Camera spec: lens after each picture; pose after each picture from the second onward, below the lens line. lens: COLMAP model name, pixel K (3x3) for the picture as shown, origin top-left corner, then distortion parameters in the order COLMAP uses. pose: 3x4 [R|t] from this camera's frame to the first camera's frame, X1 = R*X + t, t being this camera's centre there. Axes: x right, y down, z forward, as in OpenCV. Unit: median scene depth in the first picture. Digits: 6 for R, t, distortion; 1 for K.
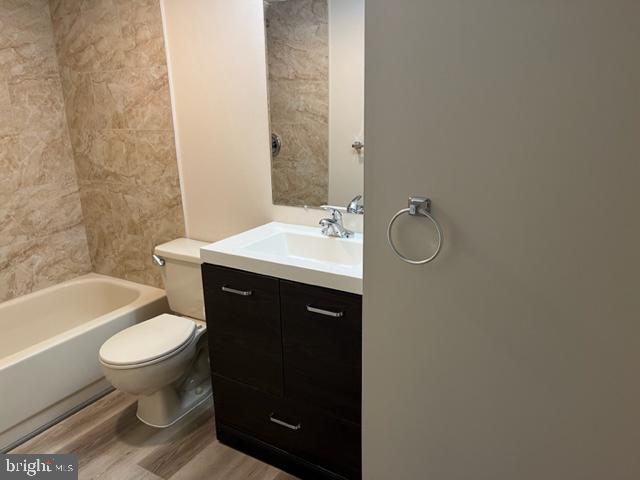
lens RADIAL K [[485.0, 0, 317.3], [0, 485.0, 236.9], [0, 0, 1]] dist [0.068641, -0.094326]
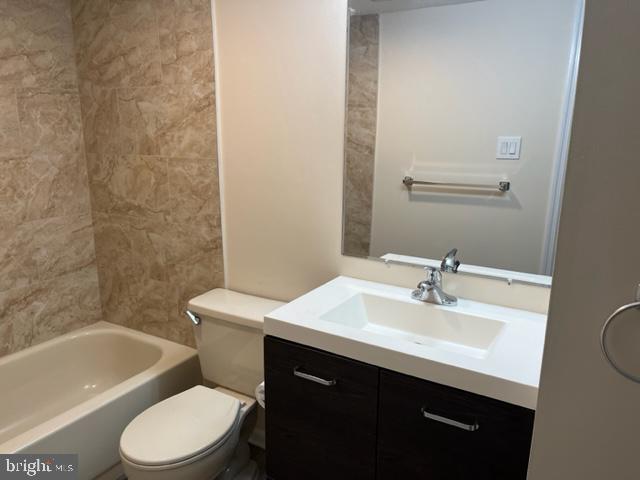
lens RADIAL K [[485.0, 0, 320.8], [0, 485.0, 239.2], [0, 0, 1]] dist [0.068641, -0.094326]
pose [[0.999289, 0.030171, 0.022594, -0.122272], [-0.029082, 0.998468, -0.047065, -0.045609], [-0.023979, 0.046374, 0.998636, 0.159552]]
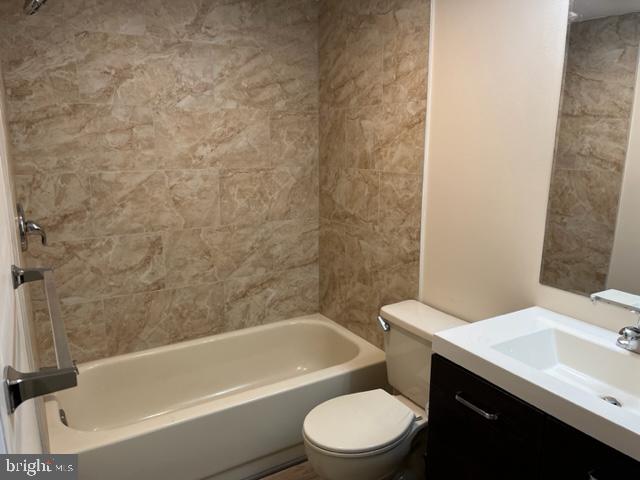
lens RADIAL K [[485.0, 0, 326.7], [0, 485.0, 243.9], [0, 0, 1]] dist [0.068641, -0.094326]
pose [[0.889307, 0.125410, -0.439779, -0.050036], [-0.148330, 0.988774, -0.017983, -0.054616], [0.432586, 0.081225, 0.897926, 0.161209]]
